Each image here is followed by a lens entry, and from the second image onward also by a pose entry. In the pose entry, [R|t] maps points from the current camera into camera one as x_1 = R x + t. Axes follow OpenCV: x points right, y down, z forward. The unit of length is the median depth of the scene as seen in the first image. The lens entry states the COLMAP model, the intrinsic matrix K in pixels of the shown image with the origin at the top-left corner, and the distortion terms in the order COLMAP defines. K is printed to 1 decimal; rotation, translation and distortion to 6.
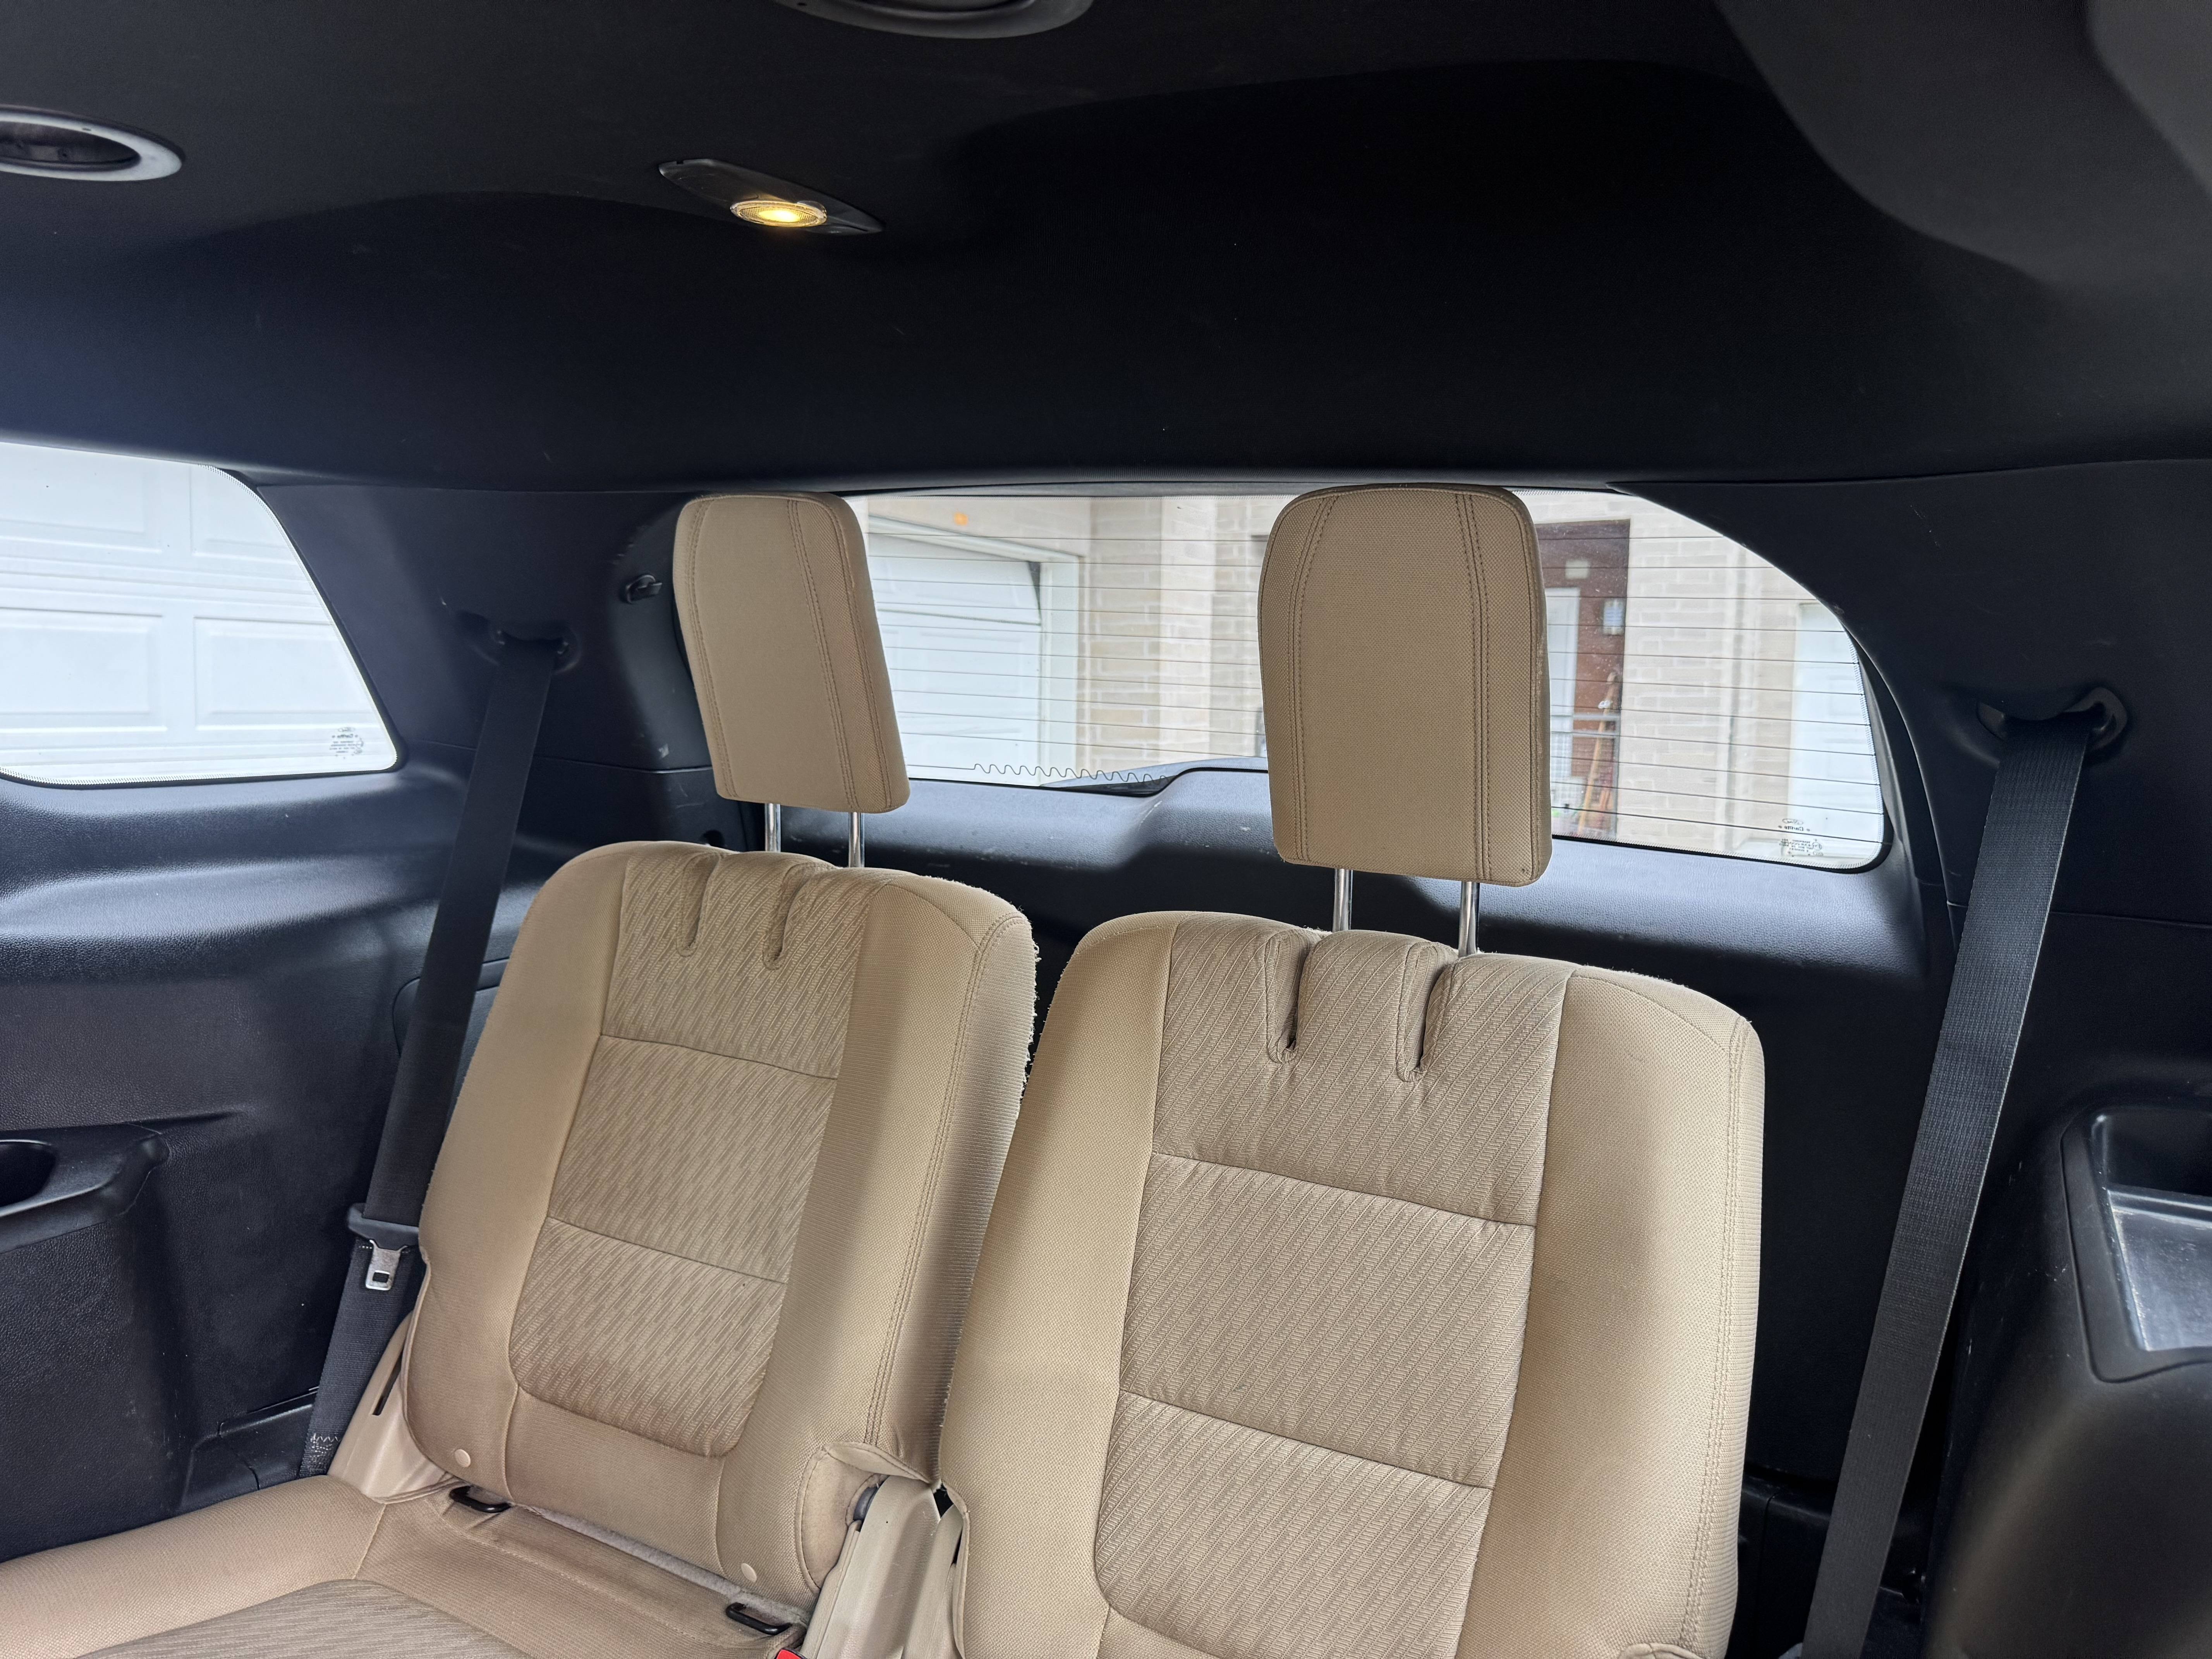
lens RADIAL K [[1560.5, 0, 1105.9], [0, 1560.5, 823.8], [0, 0, 1]] dist [0.101416, -0.142684]
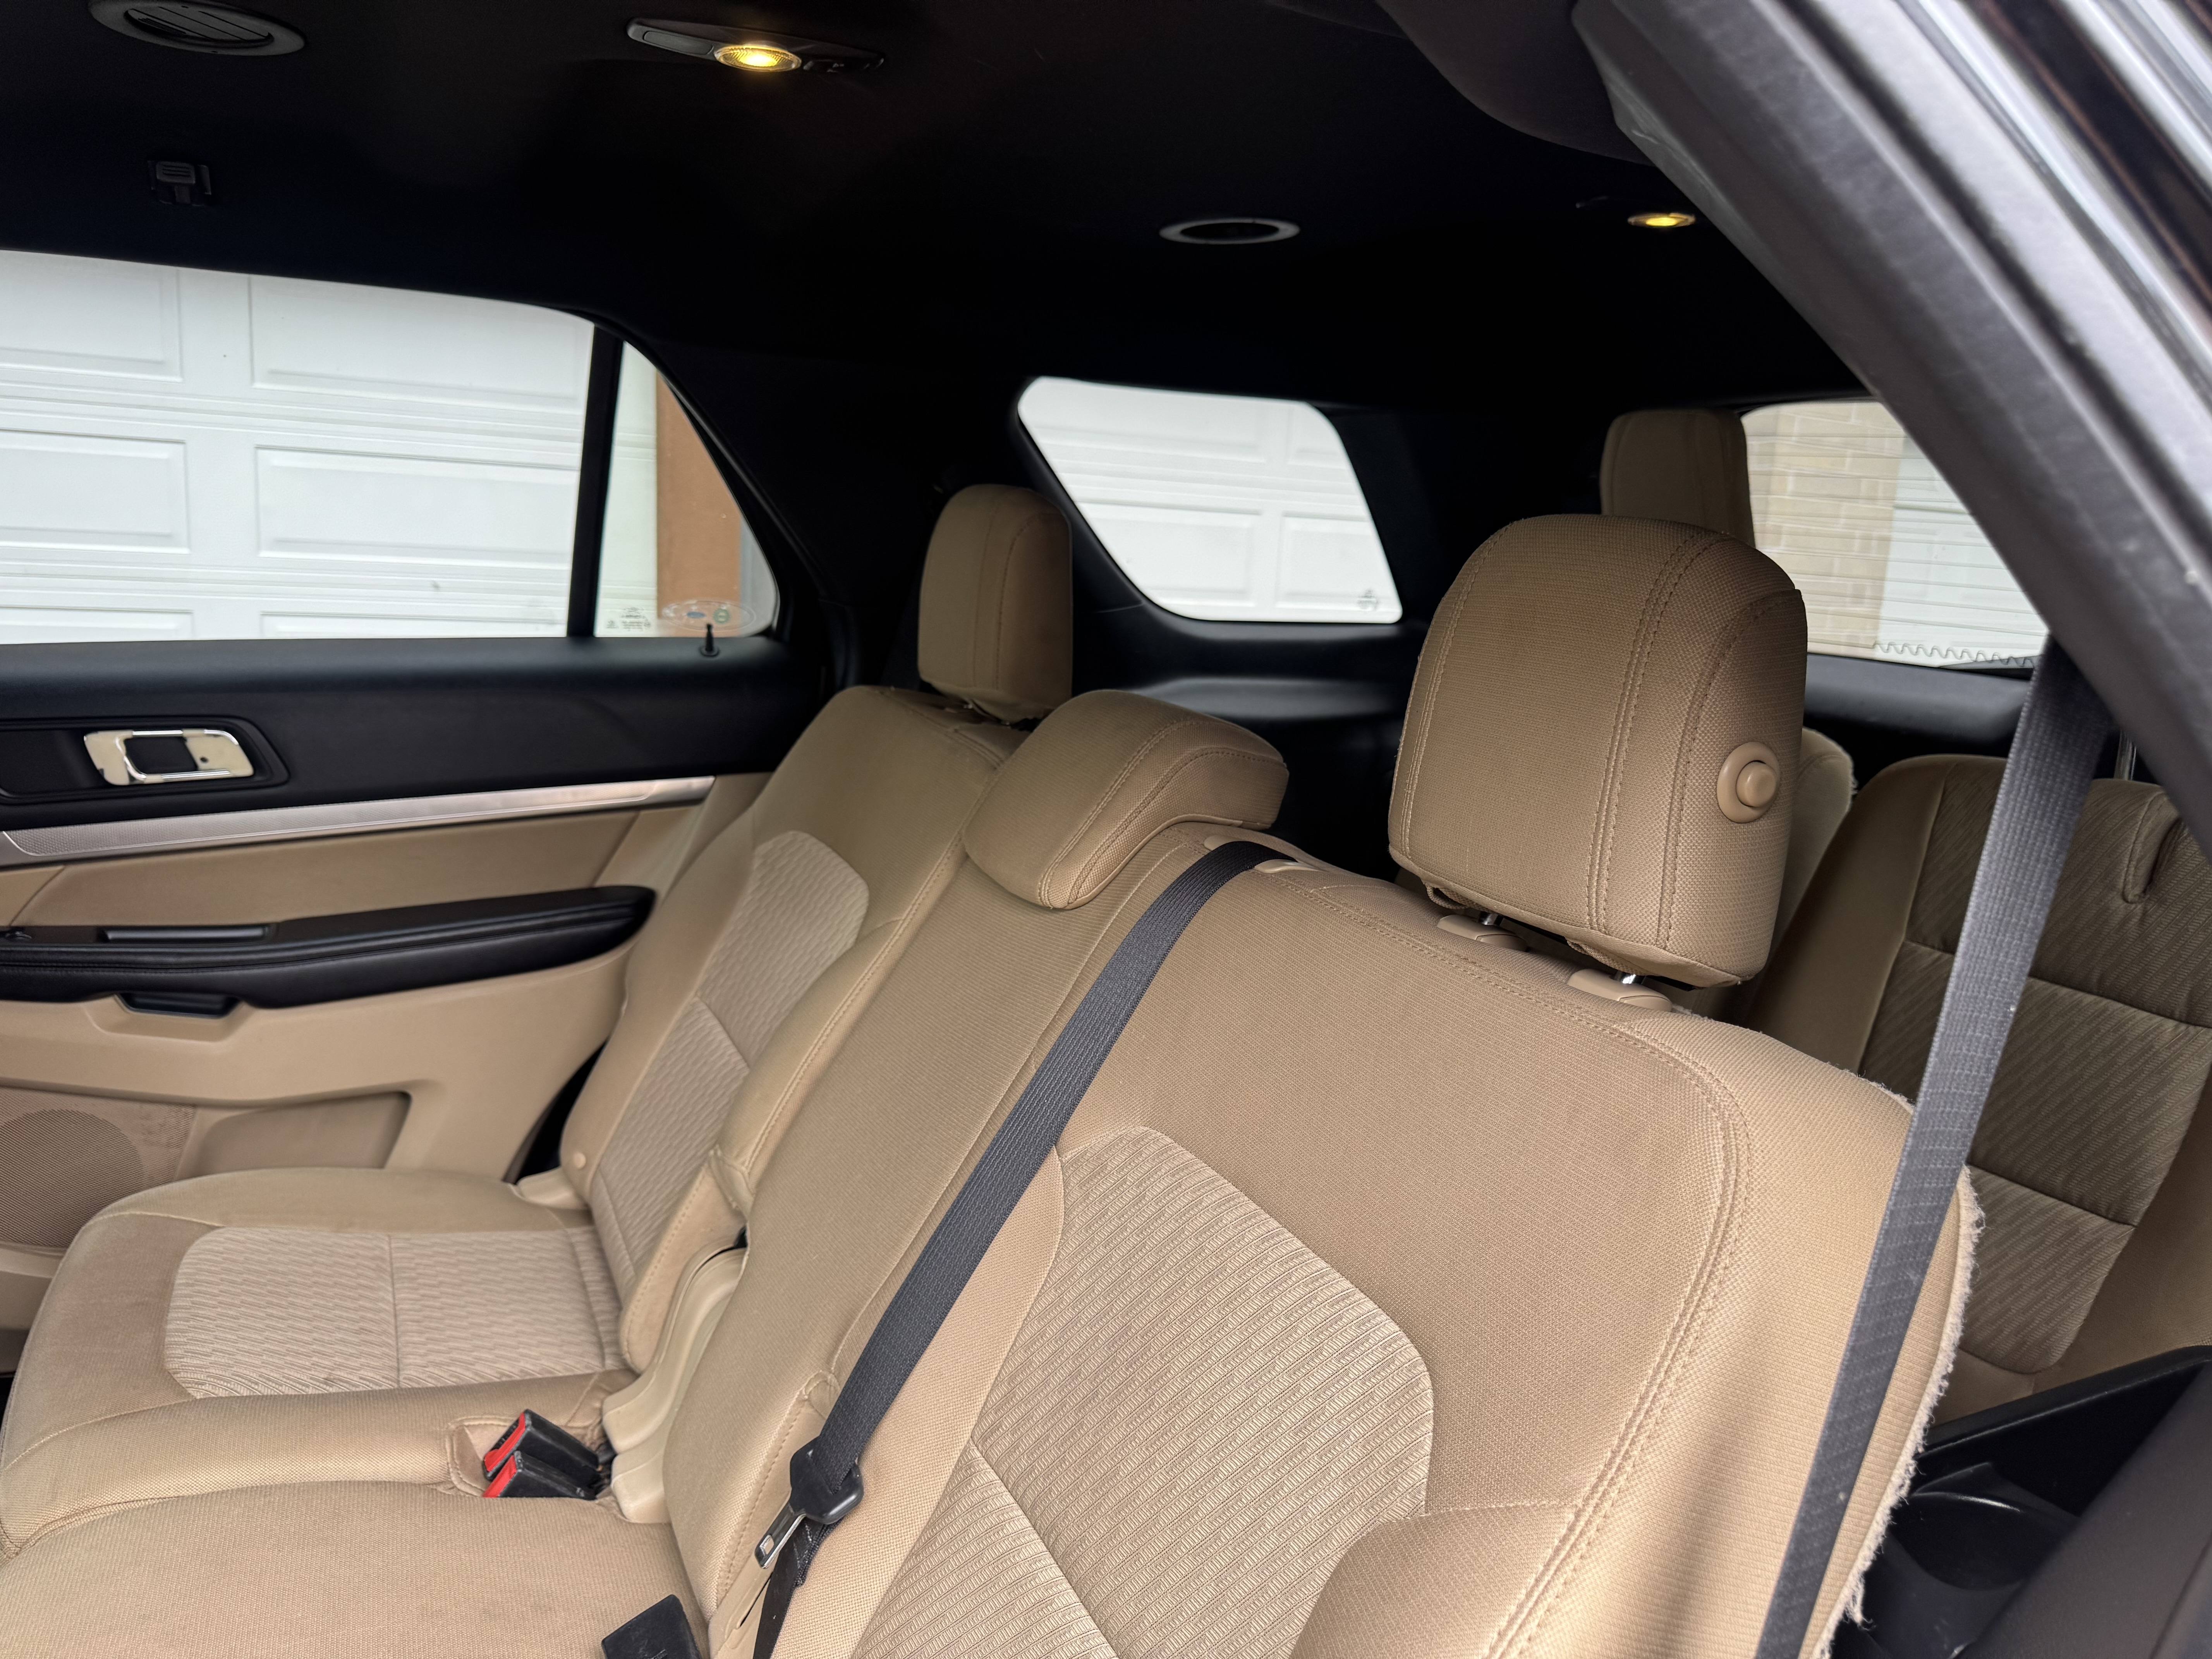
lens RADIAL K [[1611.3, 0, 1094.1], [0, 1611.3, 834.2], [0, 0, 1]] dist [-0.017126, 0.006211]
pose [[0.807171, 0.123651, -0.577222, 0.226557], [-0.087523, 0.992077, 0.090130, 0.065158], [0.583793, -0.022230, 0.811598, -0.392940]]
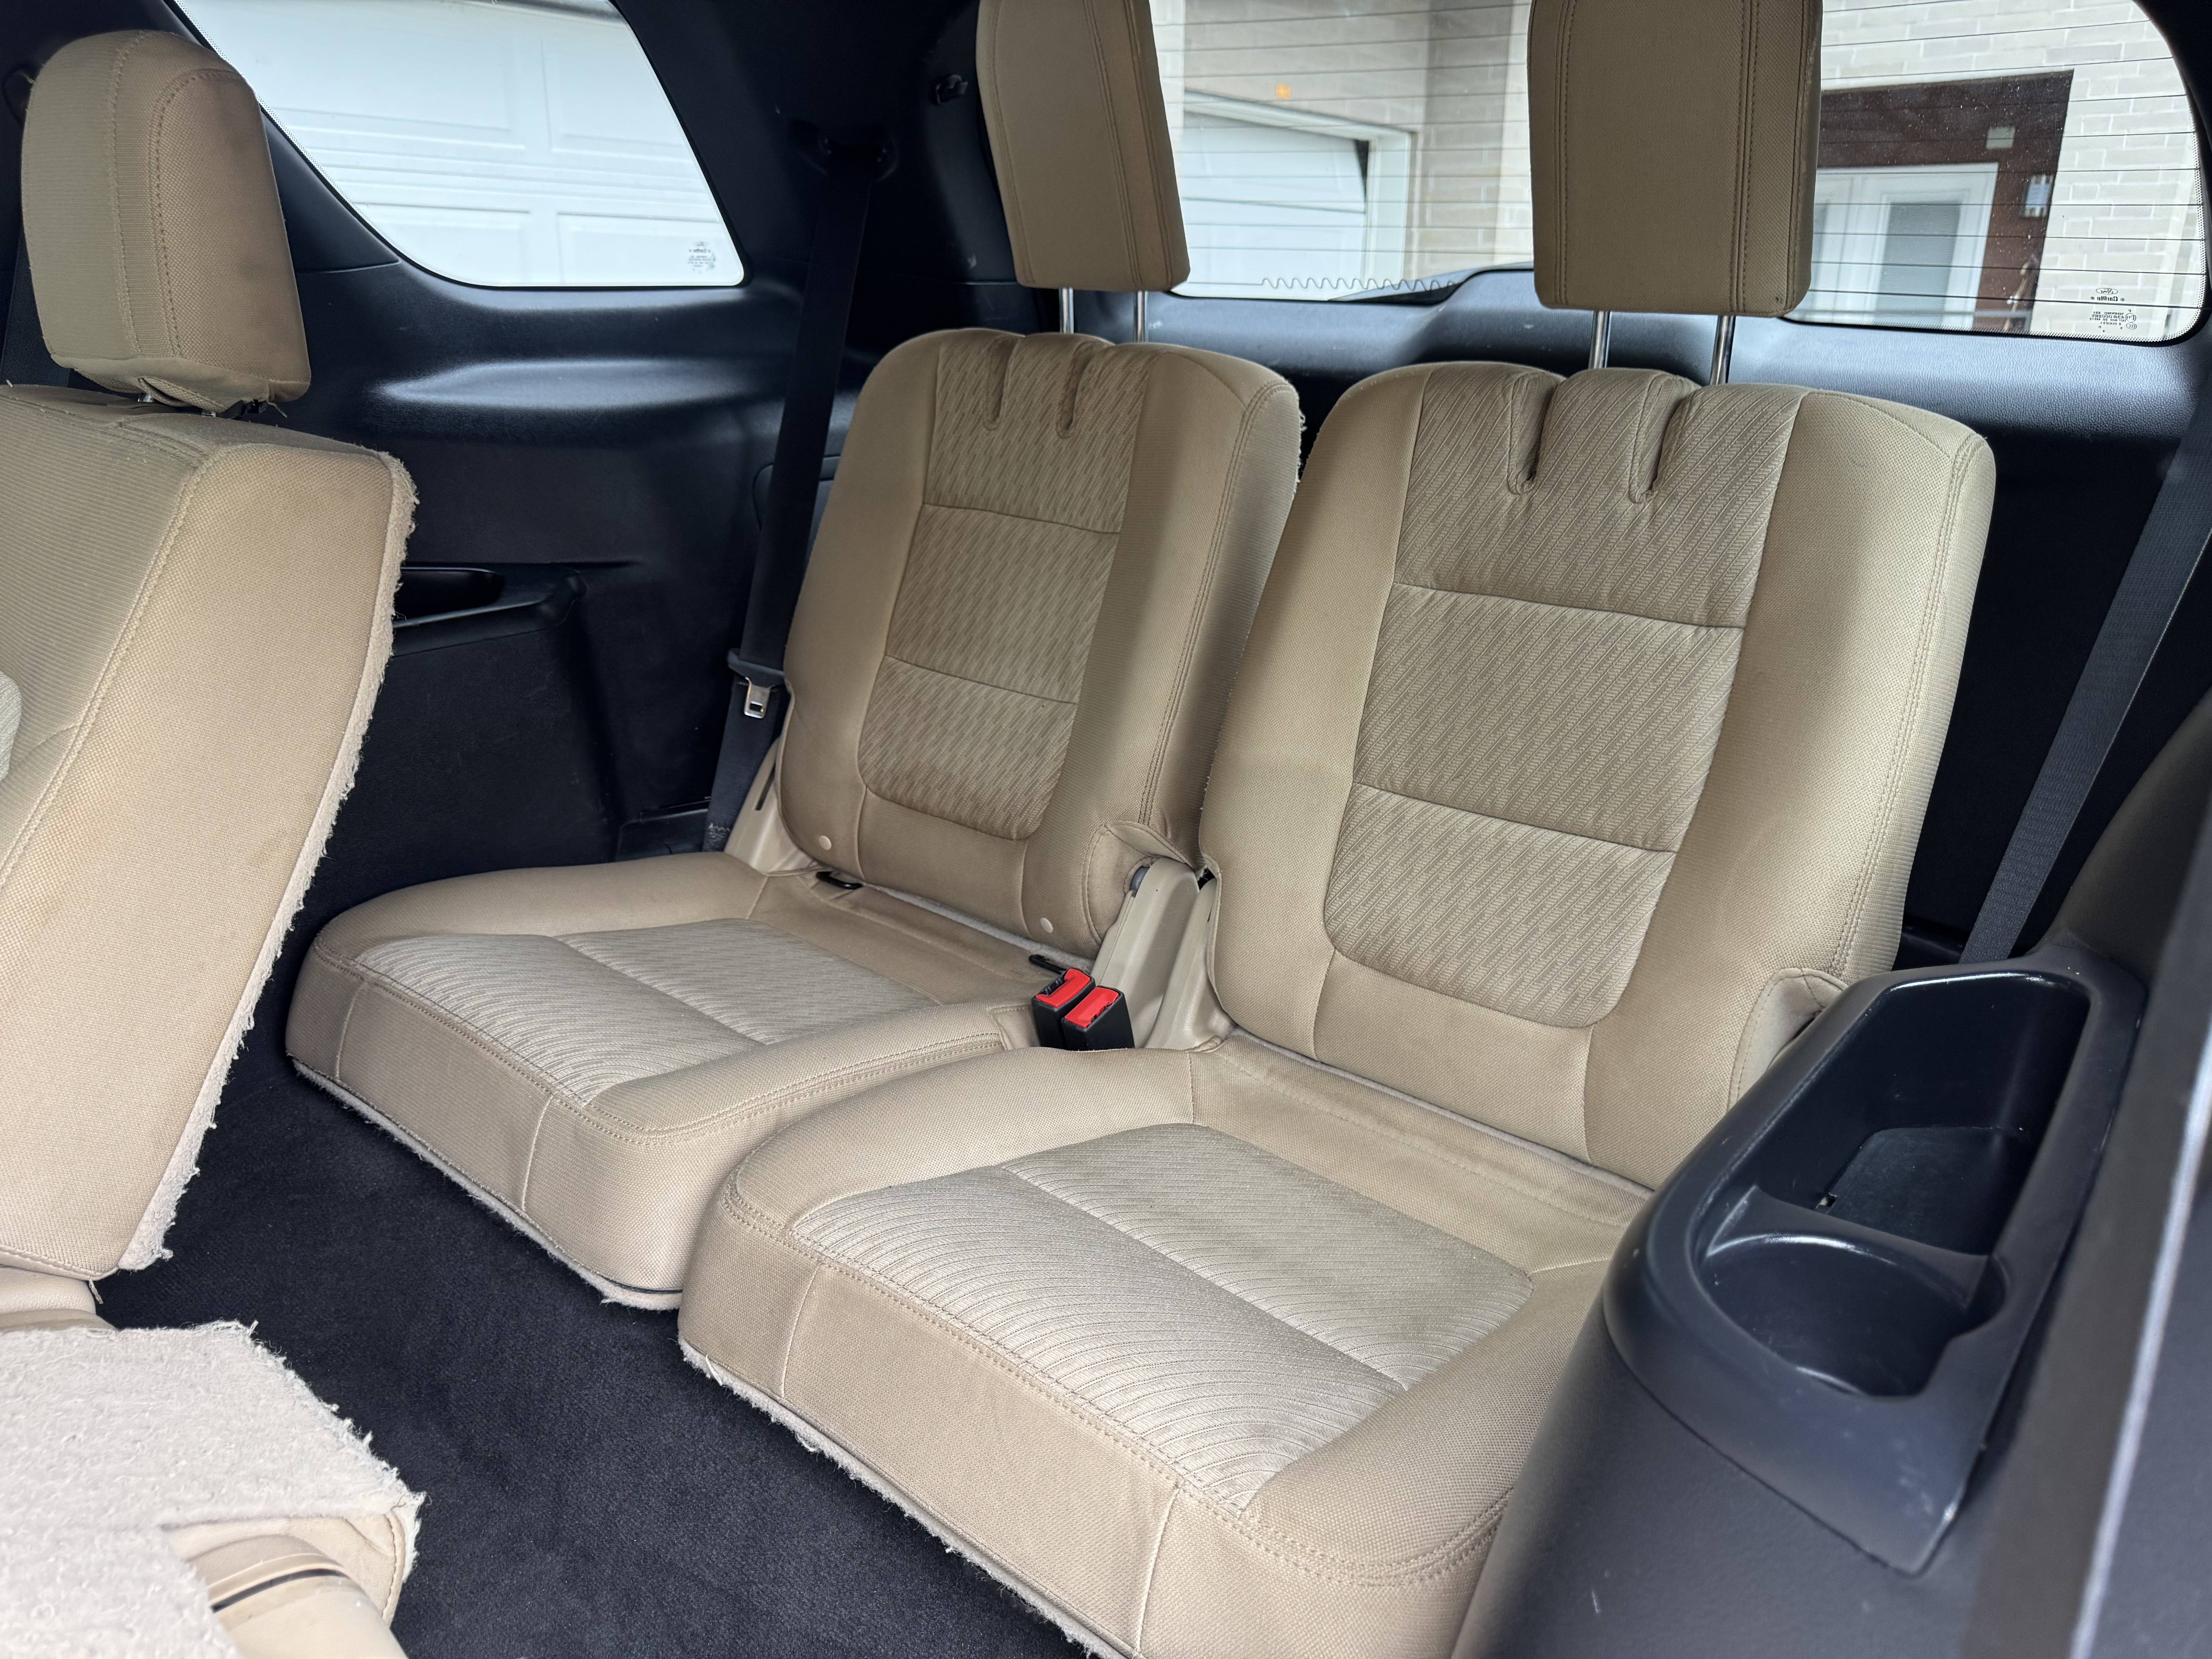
lens RADIAL K [[1563.9, 0, 1096.6], [0, 1563.9, 827.8], [0, 0, 1]] dist [0.135853, -0.191622]
pose [[0.978839, 0.051179, -0.198127, 0.051352], [-0.006116, 0.975103, 0.221667, 0.127740], [0.204539, -0.215765, 0.954782, -0.142497]]
